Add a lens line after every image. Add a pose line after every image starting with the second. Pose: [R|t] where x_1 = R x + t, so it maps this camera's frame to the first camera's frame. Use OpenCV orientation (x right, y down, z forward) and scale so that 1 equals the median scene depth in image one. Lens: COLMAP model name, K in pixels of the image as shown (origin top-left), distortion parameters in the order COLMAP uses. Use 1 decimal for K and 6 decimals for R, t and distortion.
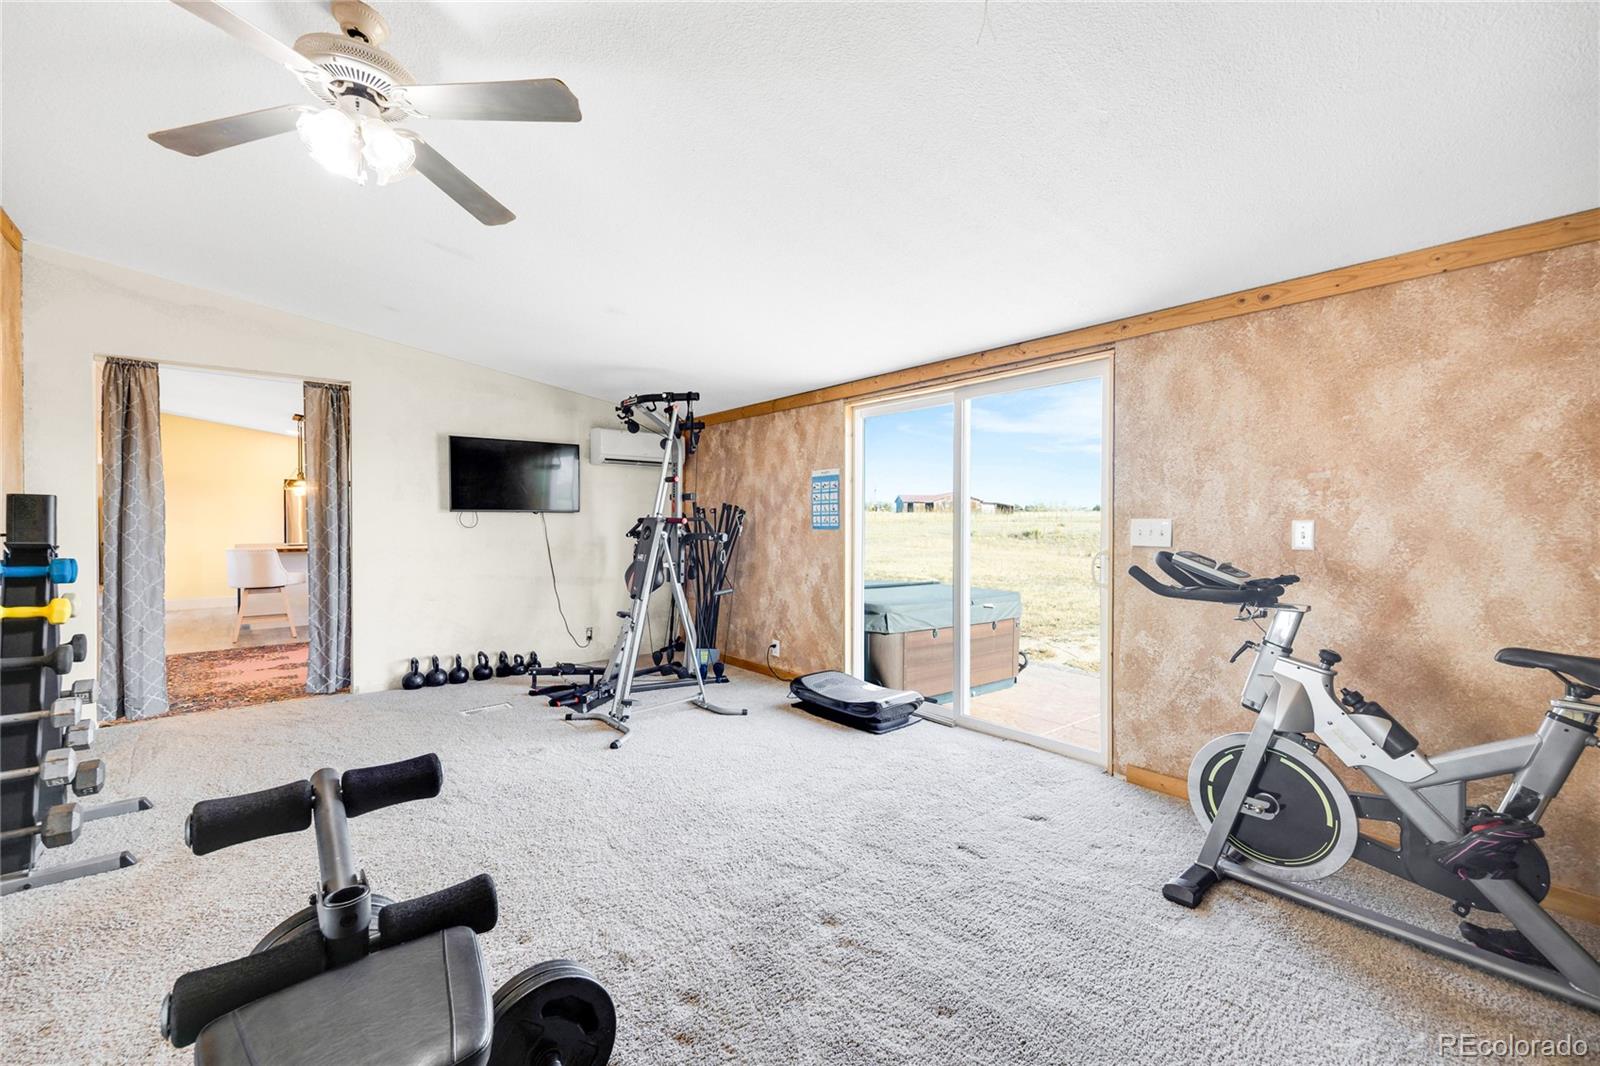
lens RADIAL K [[624.1, 0, 796.1], [0, 624.1, 536.6], [0, 0, 1]] dist [0.002435, 0.000137]
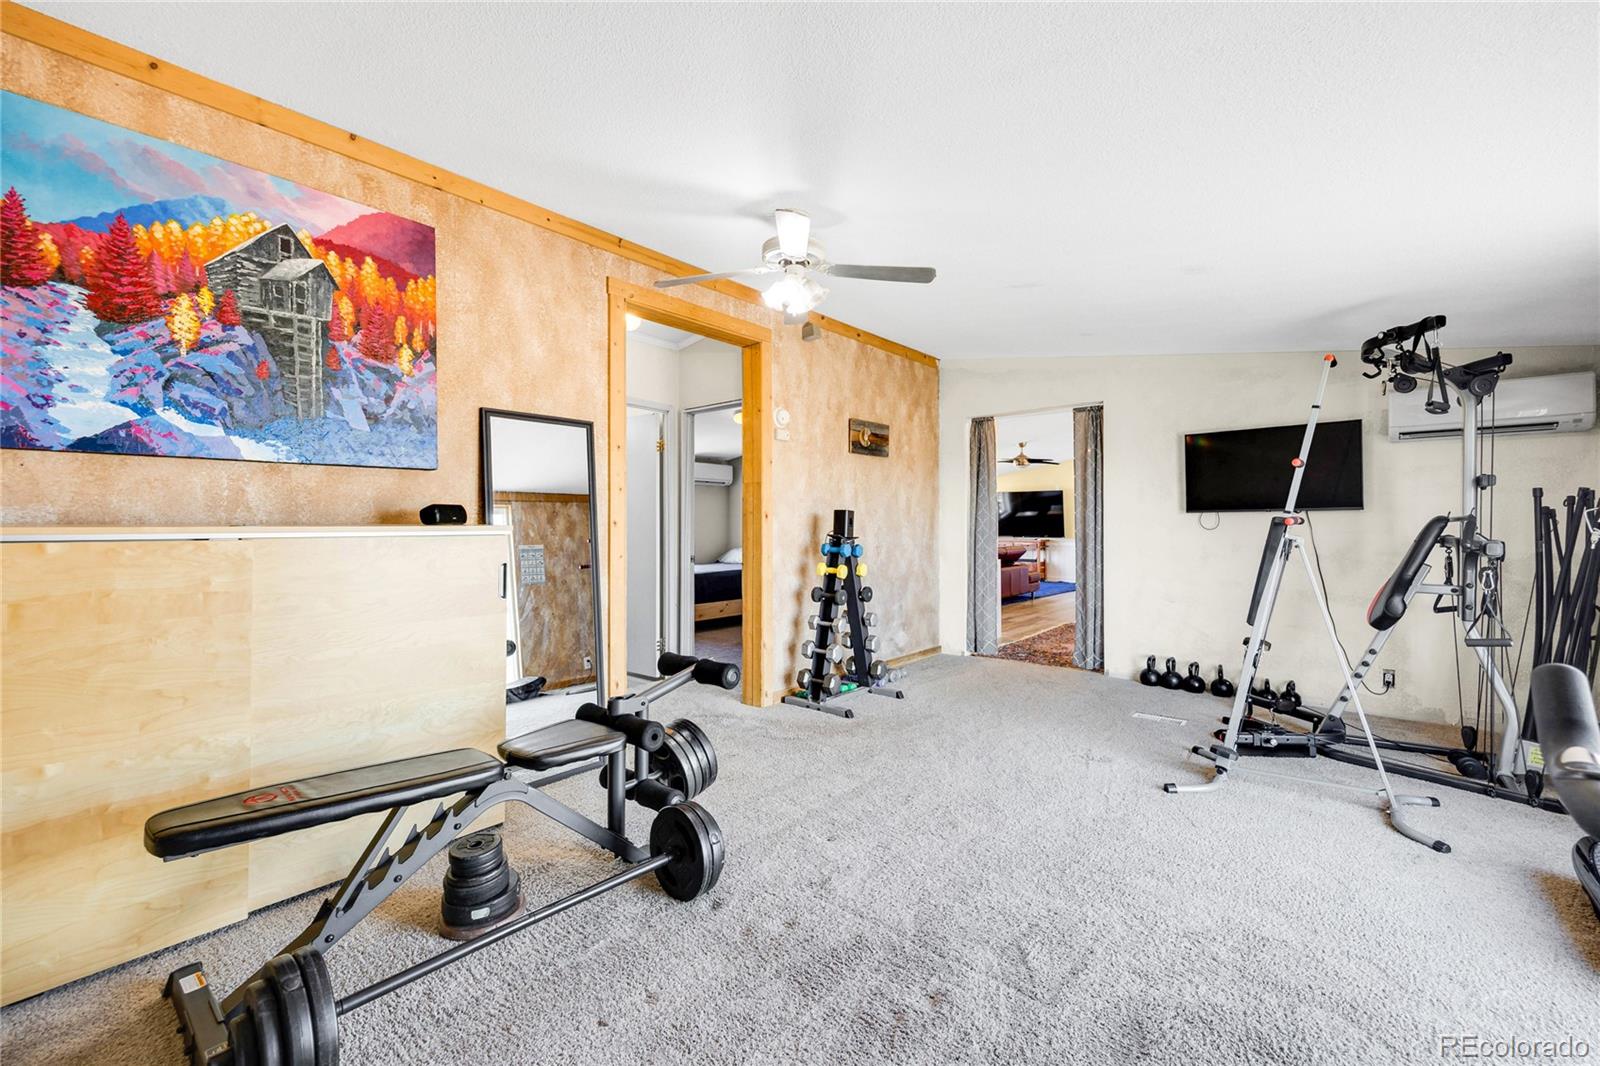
lens RADIAL K [[624.1, 0, 796.1], [0, 624.1, 523.9], [0, 0, 1]] dist [0.002435, 0.000137]
pose [[0.205445, -0.002132, -0.978666, 0.291492], [-0.019934, 0.999781, -0.006363, -0.004542], [0.978466, 0.020816, 0.205357, 0.220323]]
